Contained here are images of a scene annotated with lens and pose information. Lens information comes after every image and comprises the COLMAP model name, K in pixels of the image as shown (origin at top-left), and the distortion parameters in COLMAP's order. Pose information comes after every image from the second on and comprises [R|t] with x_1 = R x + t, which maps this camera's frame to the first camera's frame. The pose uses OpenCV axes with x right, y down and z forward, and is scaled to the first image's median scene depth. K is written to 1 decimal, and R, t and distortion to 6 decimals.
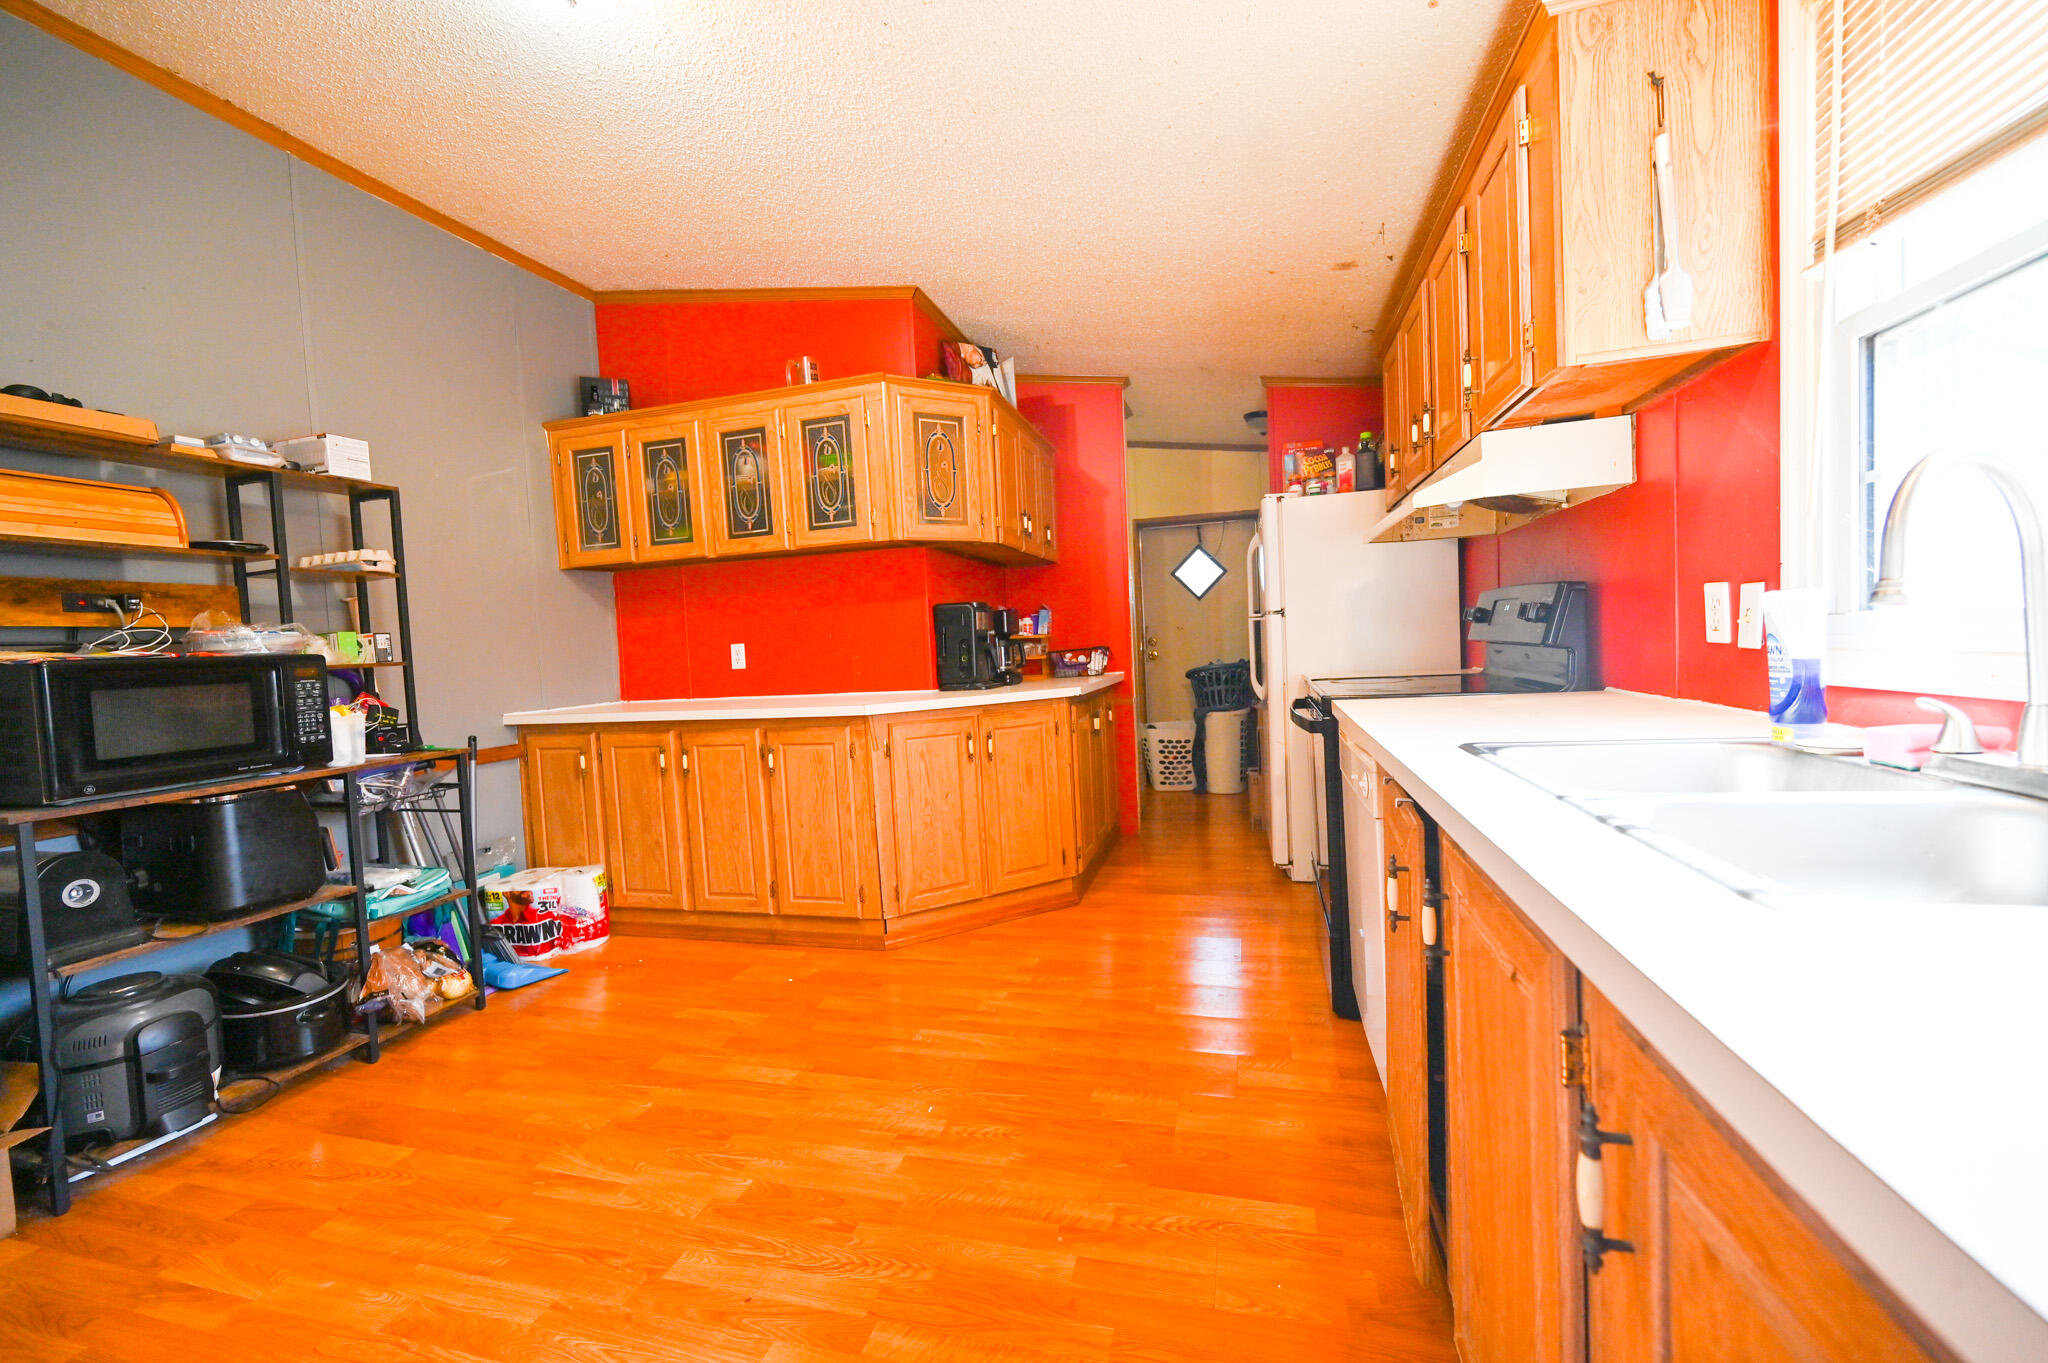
lens RADIAL K [[800.0, 0, 1024.0], [0, 800.0, 681.5], [0, 0, 1]] dist [0.000332, -0.000037]
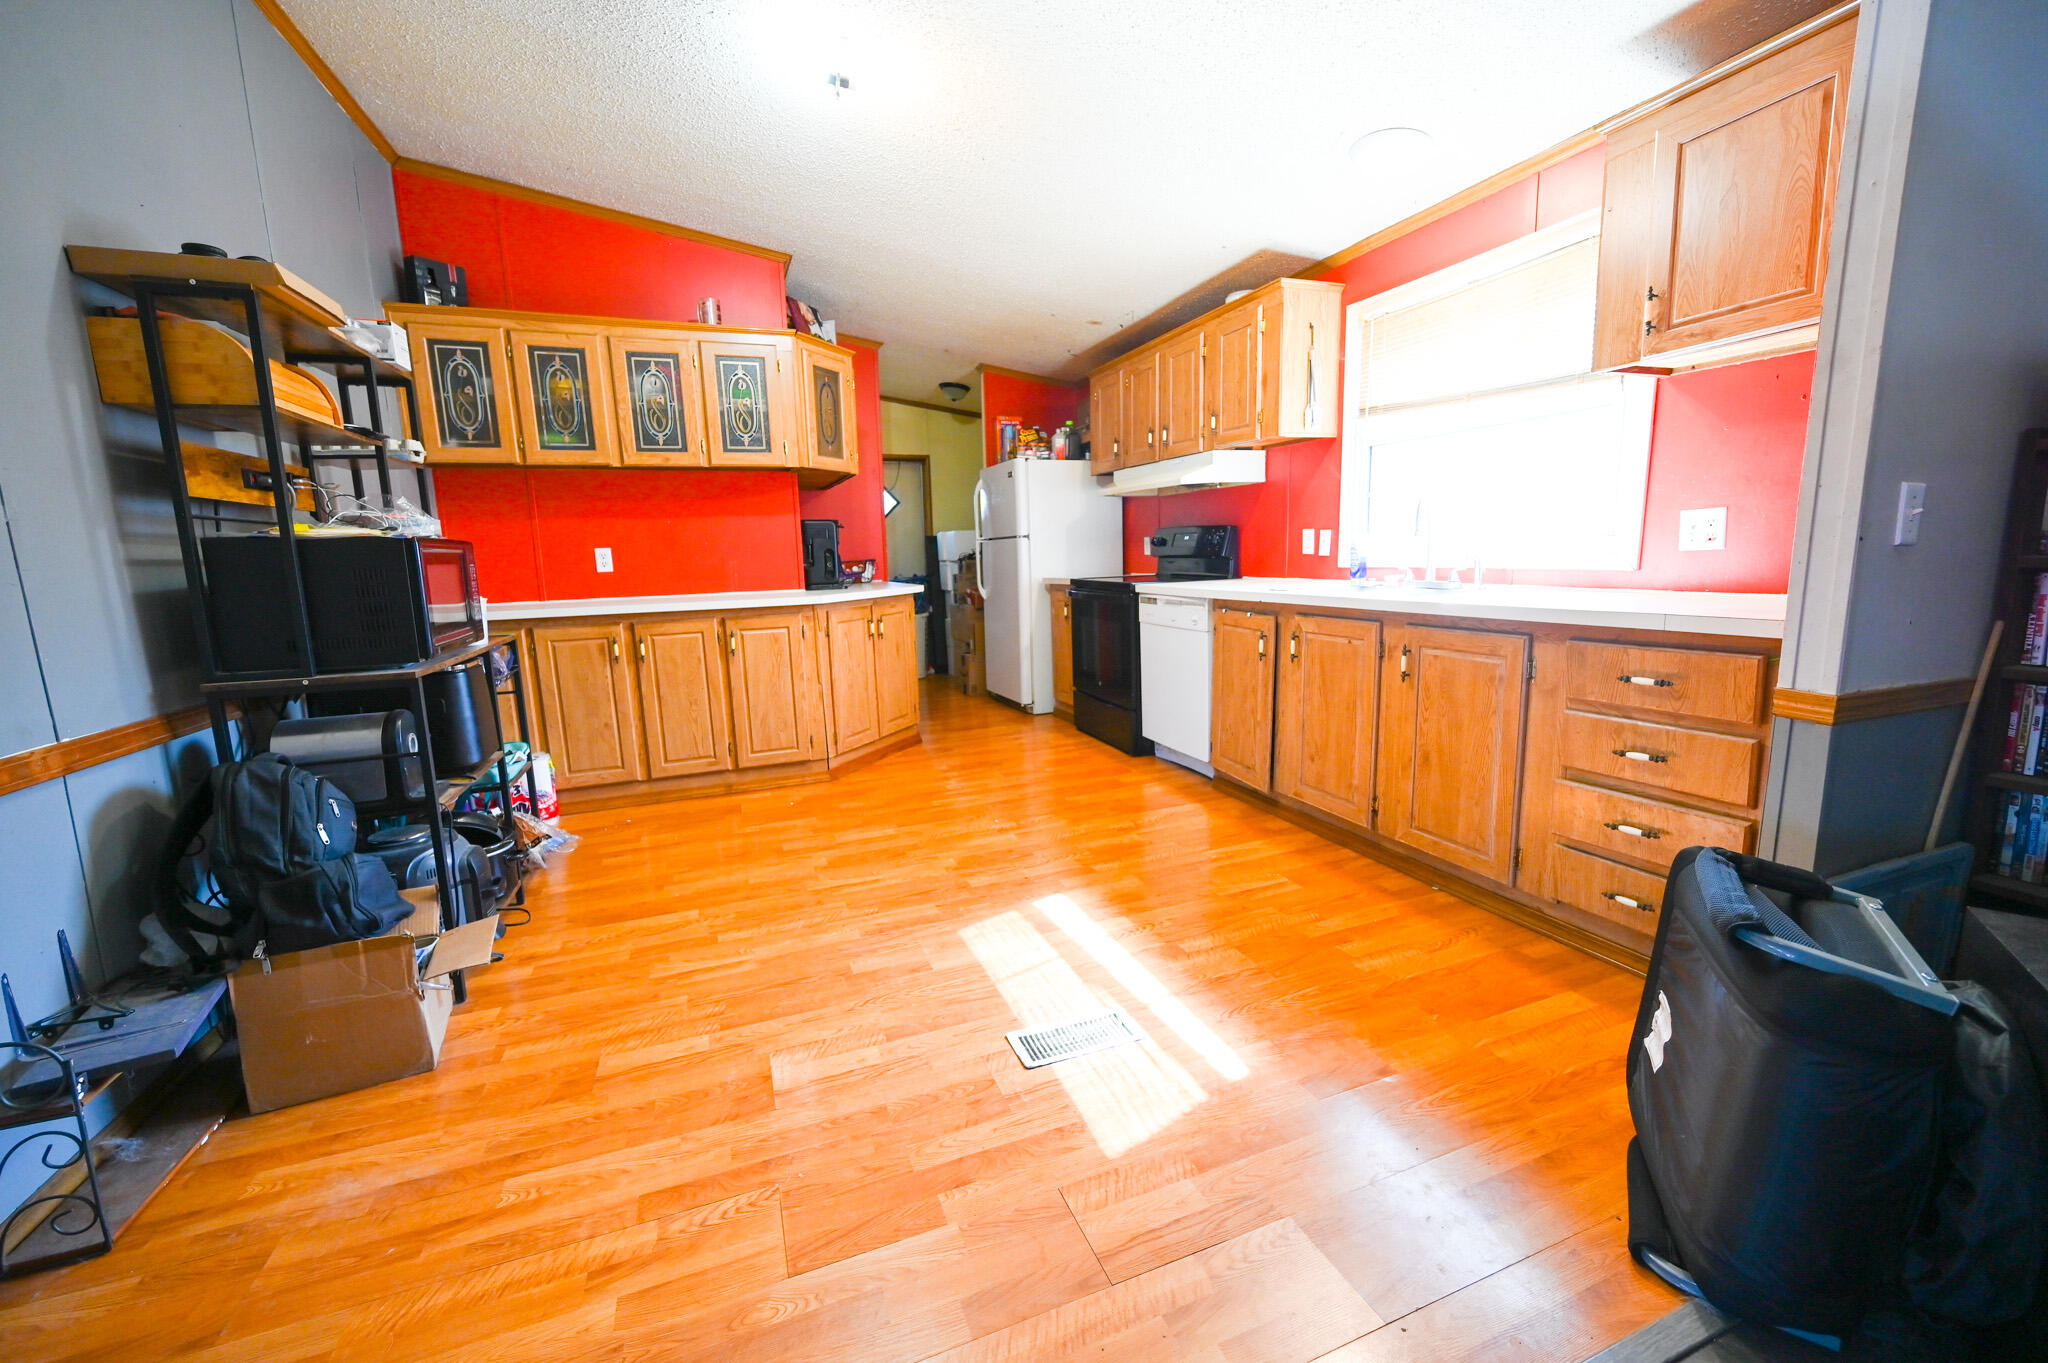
lens RADIAL K [[800.0, 0, 1024.0], [0, 800.0, 681.5], [0, 0, 1]] dist [0.000332, -0.000037]
pose [[0.802762, -0.070206, 0.592153, -0.659004], [0.018026, 0.995448, 0.093583, 0.048163], [-0.596028, -0.064451, 0.800373, -0.240819]]
